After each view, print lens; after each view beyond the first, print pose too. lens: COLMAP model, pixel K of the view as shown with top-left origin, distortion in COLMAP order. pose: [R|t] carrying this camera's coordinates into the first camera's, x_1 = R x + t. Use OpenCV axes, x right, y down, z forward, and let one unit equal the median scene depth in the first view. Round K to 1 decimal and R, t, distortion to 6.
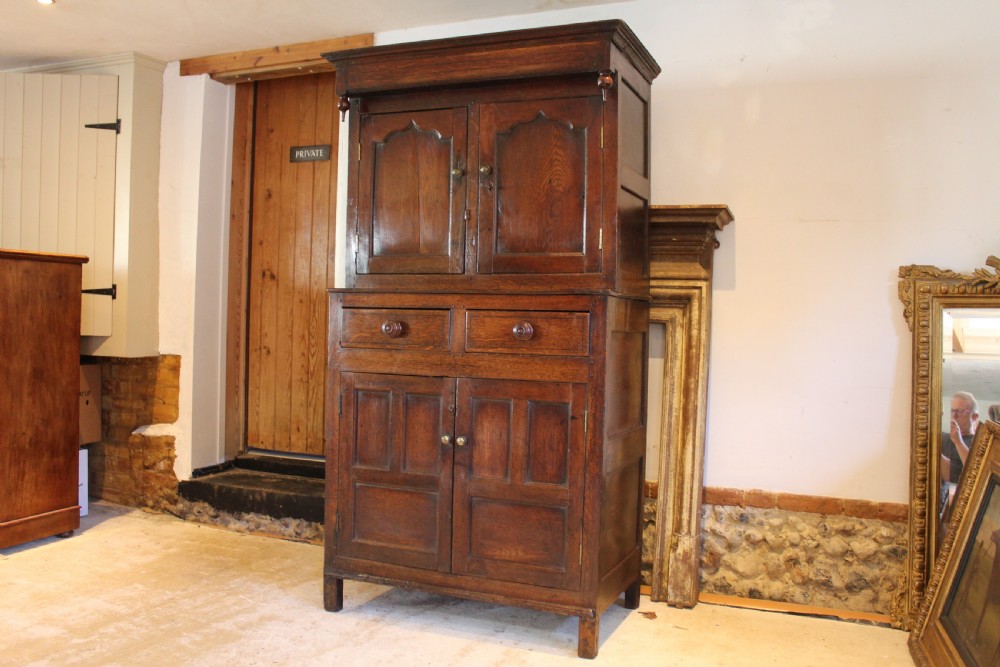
lens RADIAL K [[873.3, 0, 495.2], [0, 873.3, 328.2], [0, 0, 1]] dist [-0.157914, 0.142557]
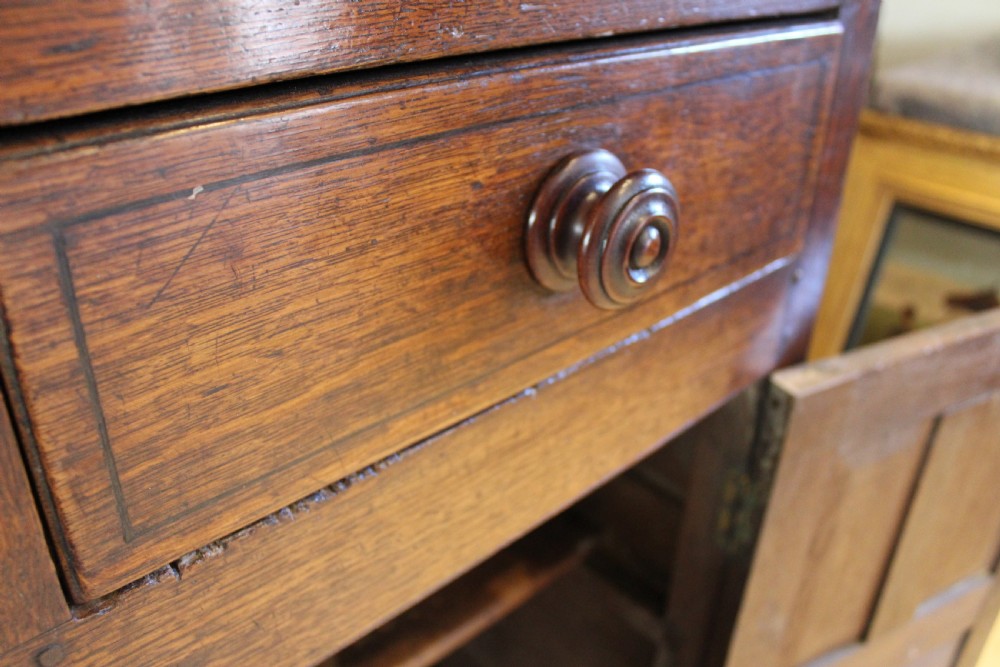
lens RADIAL K [[855.6, 0, 495.8], [0, 855.6, 327.8], [0, 0, 1]] dist [-0.156390, 0.135285]
pose [[0.400798, -0.441868, 0.802567, -0.064688], [-0.014077, 0.872932, 0.487639, -0.036029], [-0.916058, -0.206742, 0.343649, 0.835199]]
